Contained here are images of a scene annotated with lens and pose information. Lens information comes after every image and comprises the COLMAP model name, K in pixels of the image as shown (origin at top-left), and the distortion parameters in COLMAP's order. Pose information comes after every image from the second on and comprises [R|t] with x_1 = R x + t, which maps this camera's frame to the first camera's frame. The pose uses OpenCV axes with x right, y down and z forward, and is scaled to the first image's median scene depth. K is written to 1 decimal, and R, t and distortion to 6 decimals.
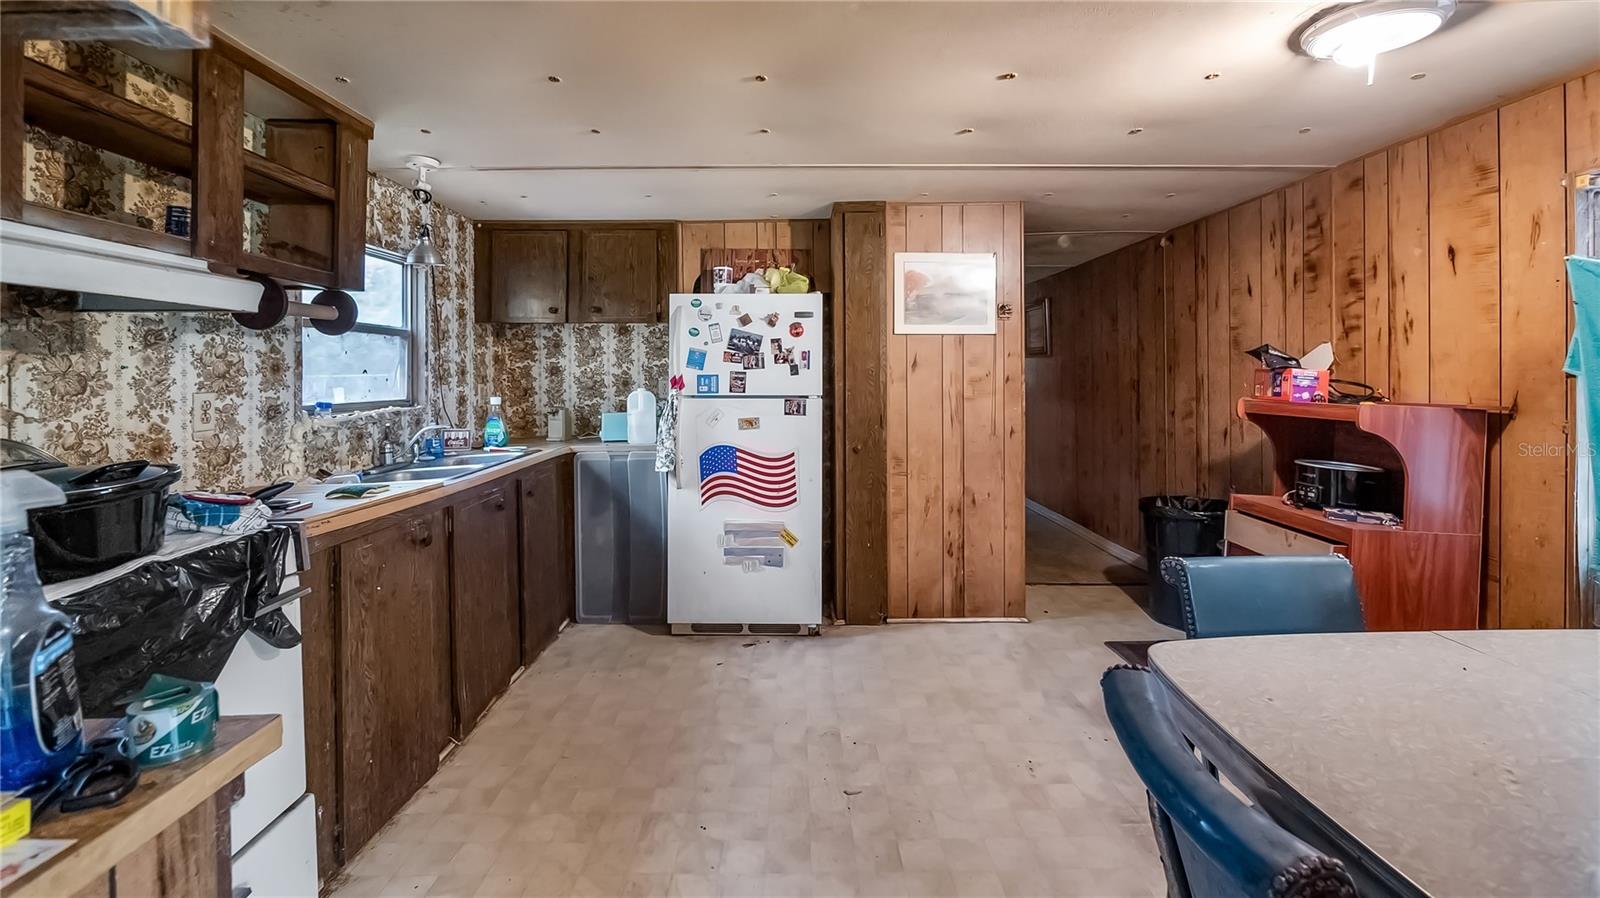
lens RADIAL K [[626.0, 0, 797.1], [0, 626.0, 378.2], [0, 0, 1]] dist [-0.007362, 0.000352]
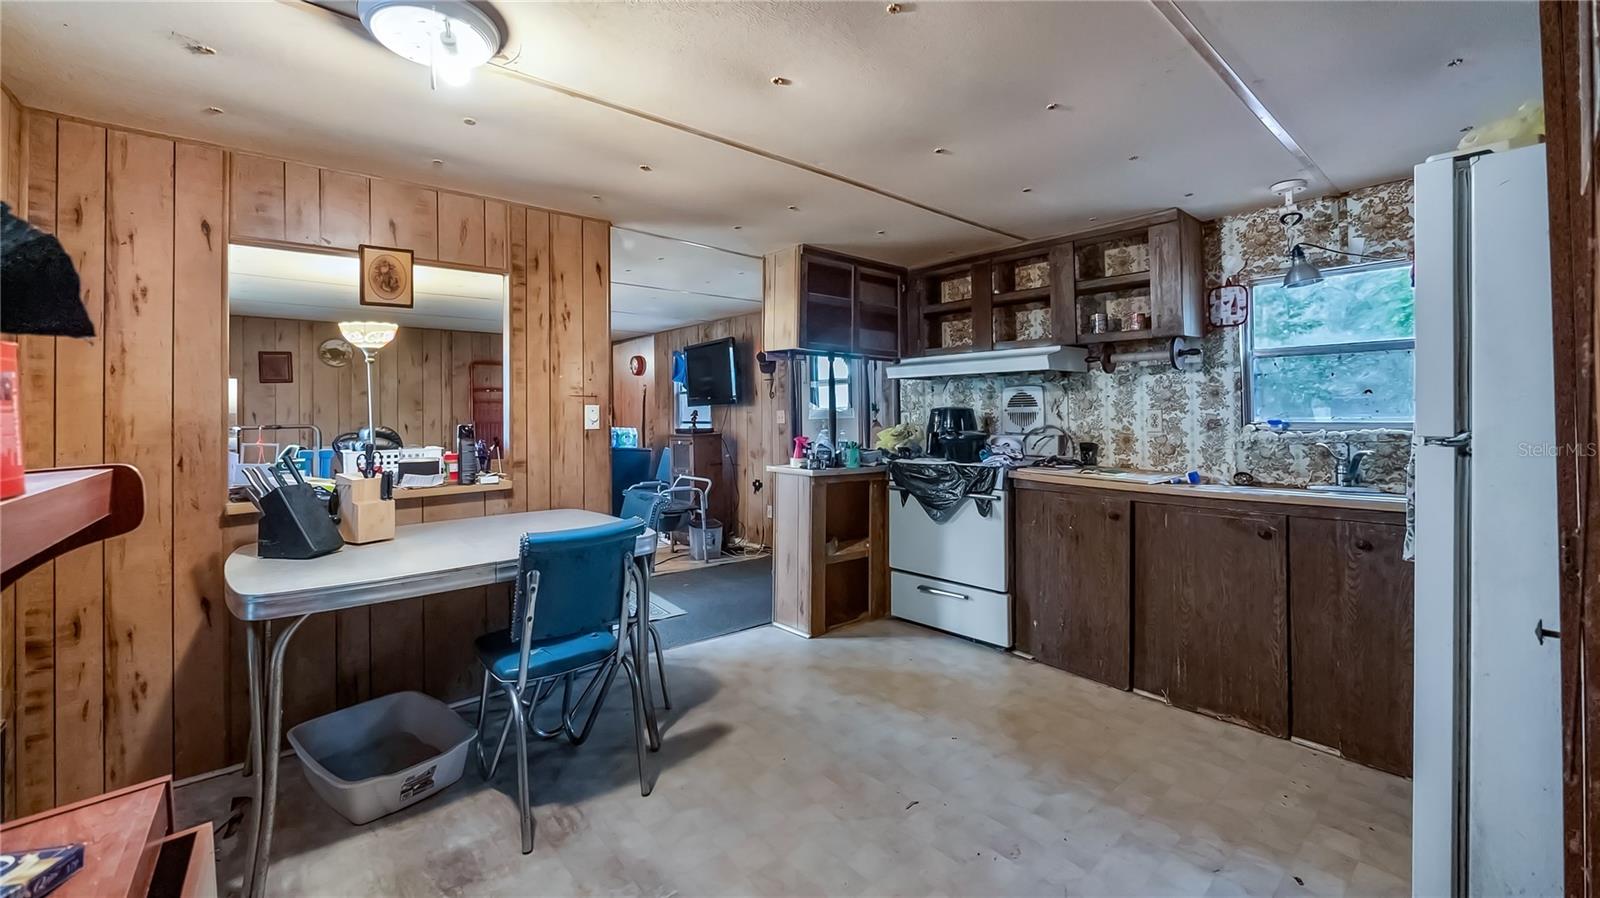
lens RADIAL K [[626.0, 0, 800.8], [0, 626.0, 409.8], [0, 0, 1]] dist [-0.007362, 0.000352]
pose [[-0.755343, 0.007714, -0.655284, 0.553089], [0.008664, 0.999961, 0.001784, 0.007692], [0.655273, -0.004329, -0.755380, 1.027747]]
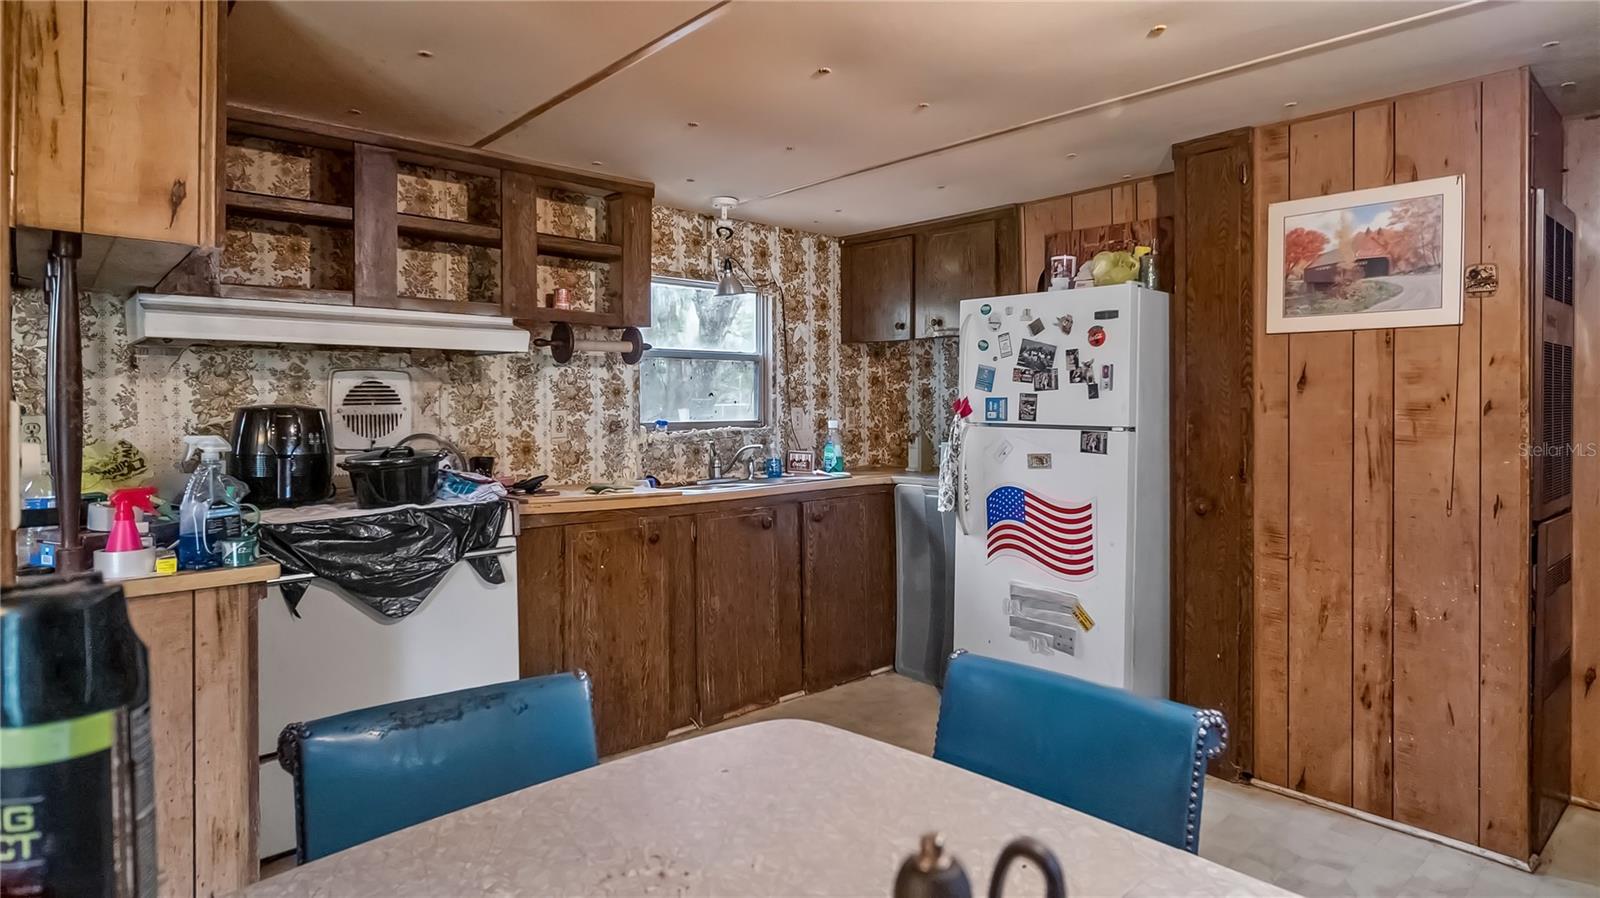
lens RADIAL K [[866.9, 0, 830.5], [0, 866.9, 416.4], [0, 0, 1]] dist [0.001243, -0.000103]
pose [[0.682472, 0.017468, -0.730703, 0.527347], [-0.006002, 0.999815, 0.018295, -0.000691], [0.730887, -0.008101, 0.682450, 0.083460]]
